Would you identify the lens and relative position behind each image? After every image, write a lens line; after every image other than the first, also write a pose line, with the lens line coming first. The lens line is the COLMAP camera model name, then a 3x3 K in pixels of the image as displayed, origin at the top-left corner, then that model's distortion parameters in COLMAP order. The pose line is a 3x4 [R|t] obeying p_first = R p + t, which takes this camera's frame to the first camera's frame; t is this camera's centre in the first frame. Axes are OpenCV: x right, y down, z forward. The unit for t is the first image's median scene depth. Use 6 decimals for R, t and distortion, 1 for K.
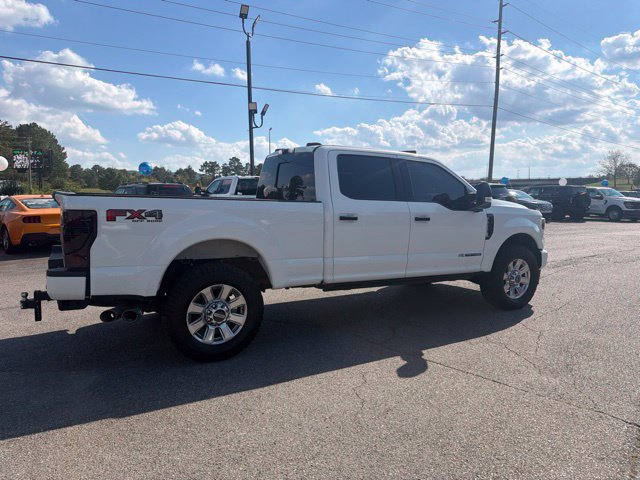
lens RADIAL K [[449.1, 0, 321.2], [0, 449.1, 238.9], [0, 0, 1]] dist [0.039072, -0.060633]
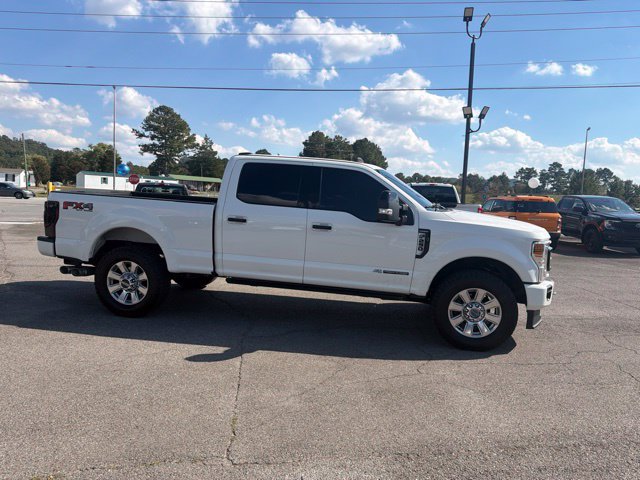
lens RADIAL K [[444.8, 0, 318.8], [0, 444.8, 240.8], [0, 0, 1]] dist [0.067823, -0.102671]
pose [[0.775918, 0.090929, -0.624246, 0.887448], [-0.097504, 0.994952, 0.023732, -0.039333], [0.623253, 0.042452, 0.780867, 0.249427]]
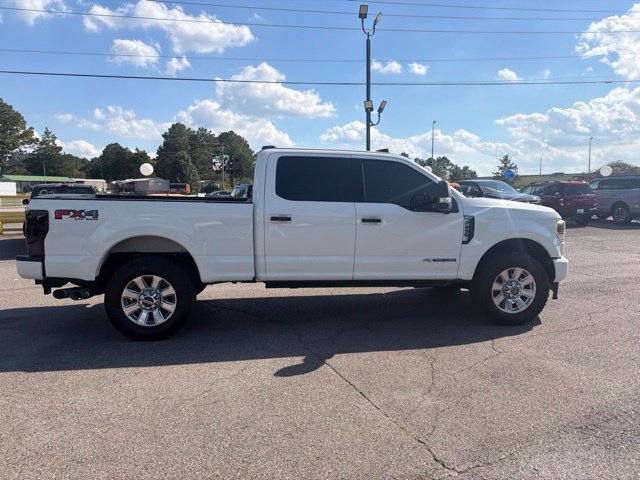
lens RADIAL K [[446.2, 0, 319.5], [0, 446.2, 238.9], [0, 0, 1]] dist [0.041213, -0.050717]
pose [[0.927966, 0.031548, -0.371326, 0.508492], [-0.027631, 0.999492, 0.015865, -0.017973], [0.371638, -0.004462, 0.928367, 0.074977]]
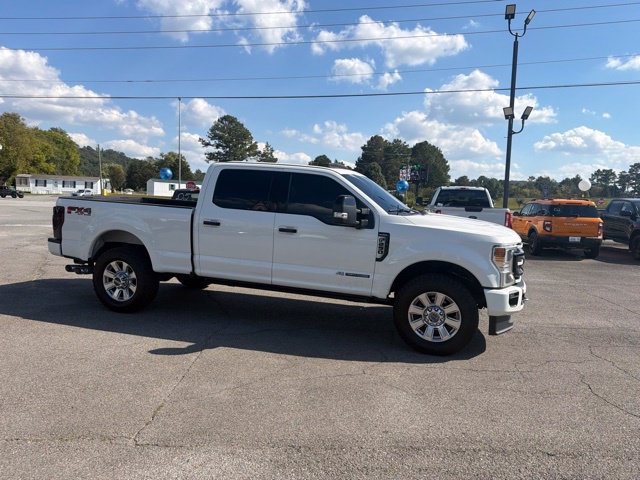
lens RADIAL K [[445.8, 0, 321.2], [0, 445.8, 241.7], [0, 0, 1]] dist [0.046053, -0.059480]
pose [[0.686828, 0.090564, -0.721156, 1.077706], [-0.101758, 0.994416, 0.027966, -0.058017], [0.719661, 0.054176, 0.692208, 0.376801]]
